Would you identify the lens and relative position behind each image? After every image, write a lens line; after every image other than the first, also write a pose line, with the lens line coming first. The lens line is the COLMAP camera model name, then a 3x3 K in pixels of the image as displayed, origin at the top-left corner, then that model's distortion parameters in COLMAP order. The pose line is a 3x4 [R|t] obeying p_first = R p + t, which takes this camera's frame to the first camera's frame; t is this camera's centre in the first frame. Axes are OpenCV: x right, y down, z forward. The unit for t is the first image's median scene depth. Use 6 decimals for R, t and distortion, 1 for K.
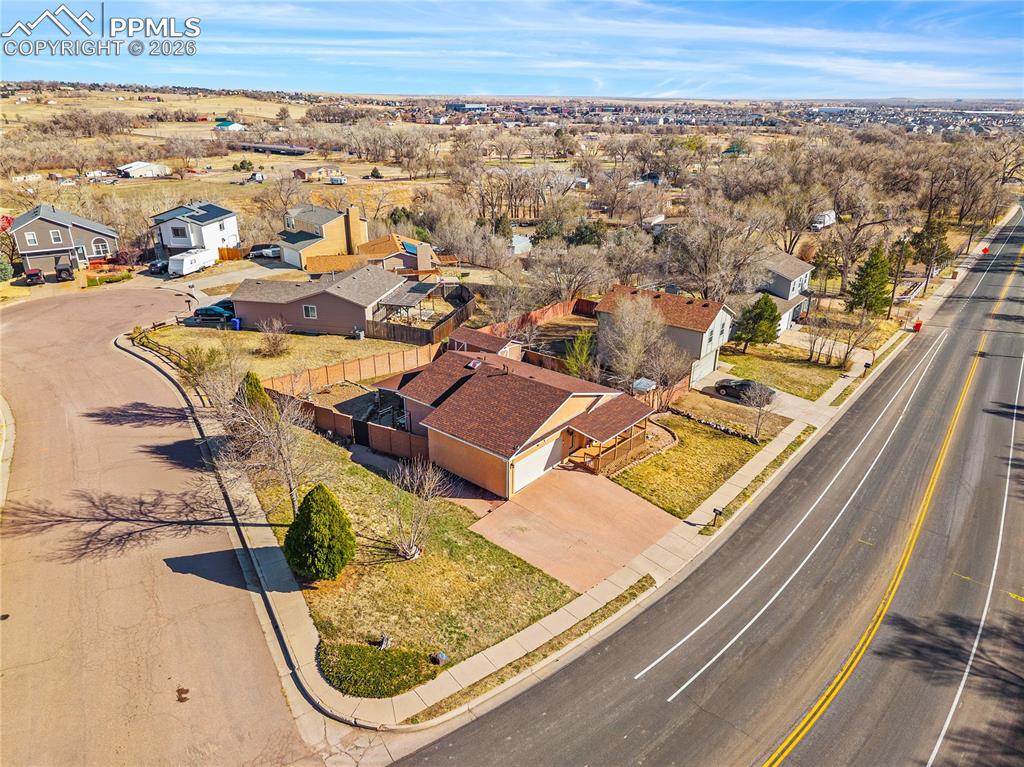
lens RADIAL K [[698.9, 0, 516.5], [0, 698.9, 387.0], [0, 0, 1]] dist [0.044810, -0.063639]
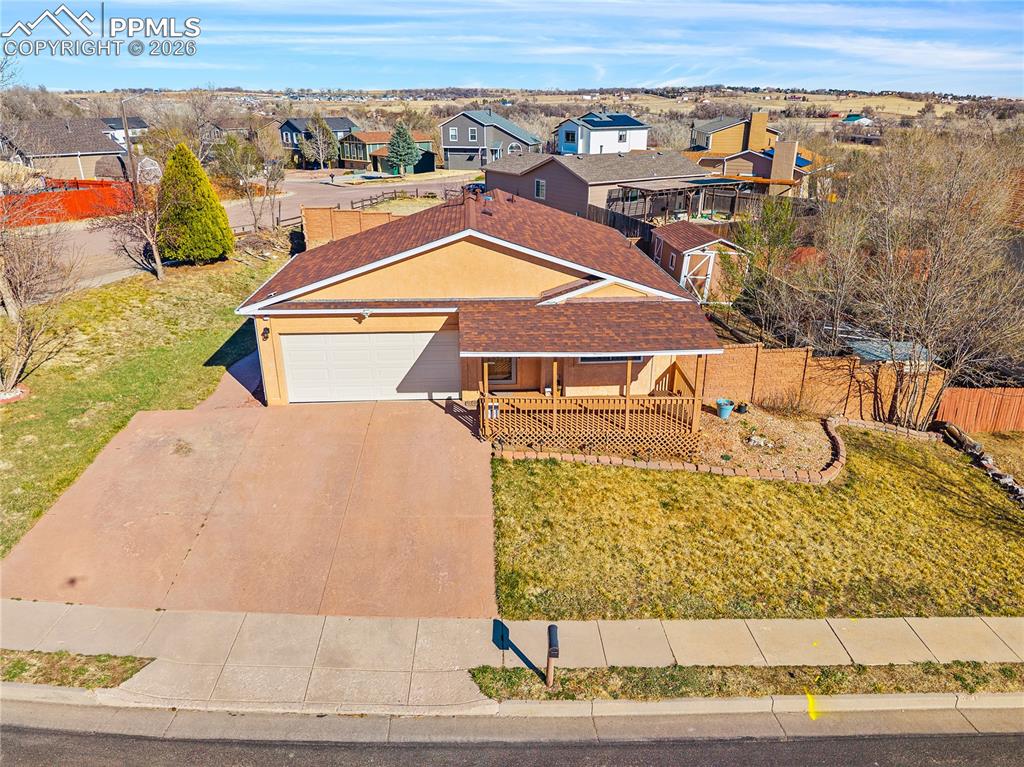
lens RADIAL K [[698.9, 0, 516.5], [0, 698.9, 387.0], [0, 0, 1]] dist [0.044810, -0.063639]
pose [[0.665796, 0.266992, -0.696729, 0.280621], [-0.282549, 0.954462, 0.095752, 0.033652], [0.690566, 0.133109, 0.710915, 0.479804]]
